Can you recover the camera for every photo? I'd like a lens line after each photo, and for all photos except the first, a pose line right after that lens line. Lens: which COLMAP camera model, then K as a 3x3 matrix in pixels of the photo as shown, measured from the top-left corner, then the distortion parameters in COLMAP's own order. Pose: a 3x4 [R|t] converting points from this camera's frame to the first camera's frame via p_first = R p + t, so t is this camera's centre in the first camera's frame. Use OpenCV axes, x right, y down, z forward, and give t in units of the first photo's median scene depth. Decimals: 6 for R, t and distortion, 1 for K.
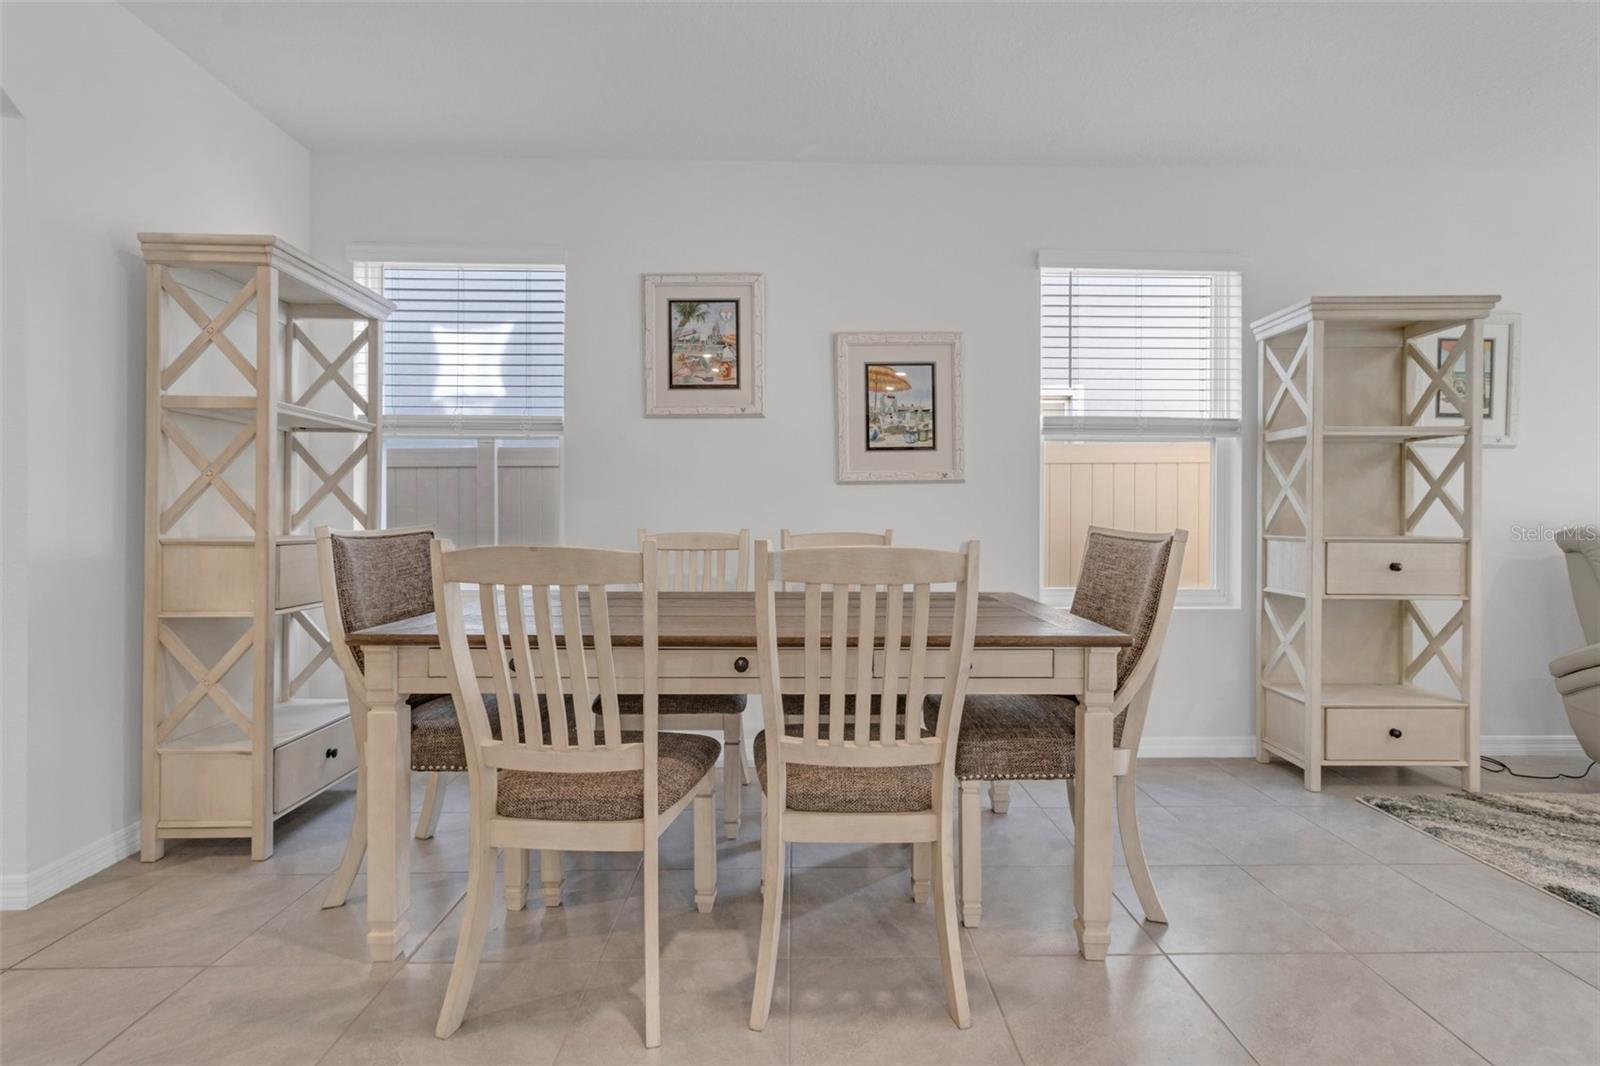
lens RADIAL K [[747.3, 0, 802.5], [0, 747.3, 522.2], [0, 0, 1]] dist [0.002574, 0.000239]
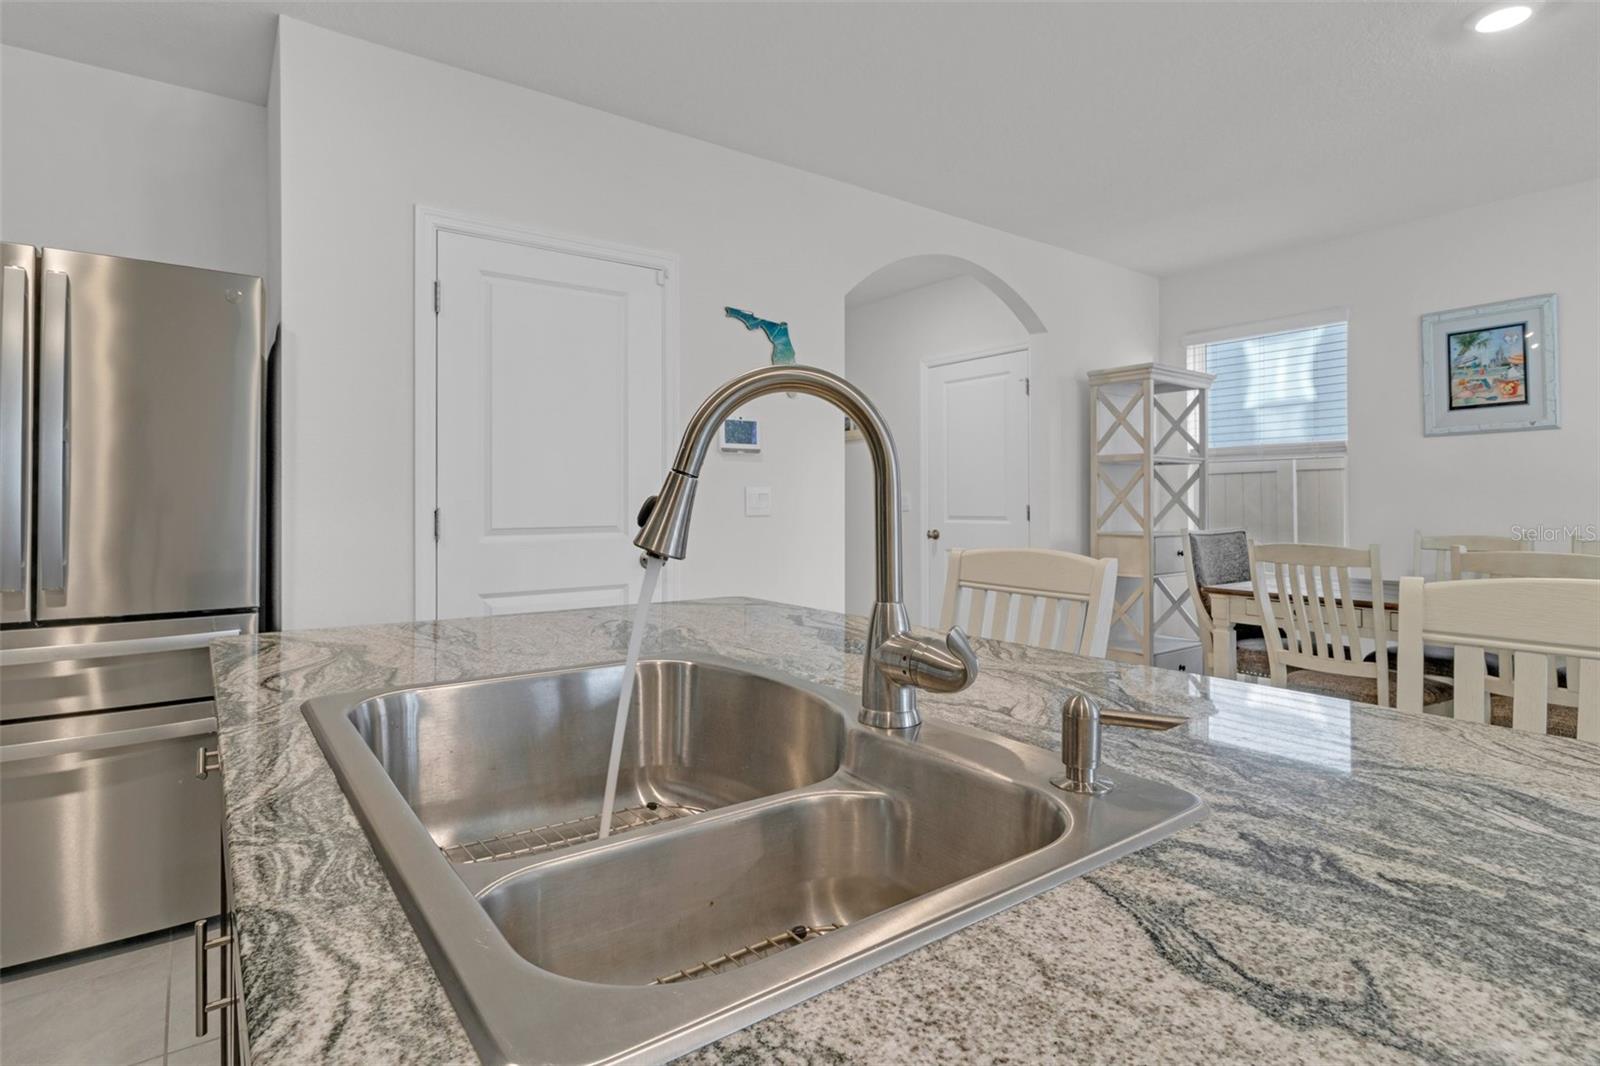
lens RADIAL K [[811.7, 0, 817.0], [0, 811.7, 487.0], [0, 0, 1]] dist [-0.004493, -0.002725]
pose [[0.600210, -0.013512, -0.799728, 0.268864], [-0.004438, 0.999786, -0.020222, -0.036181], [0.799830, 0.015686, 0.600021, -0.606483]]
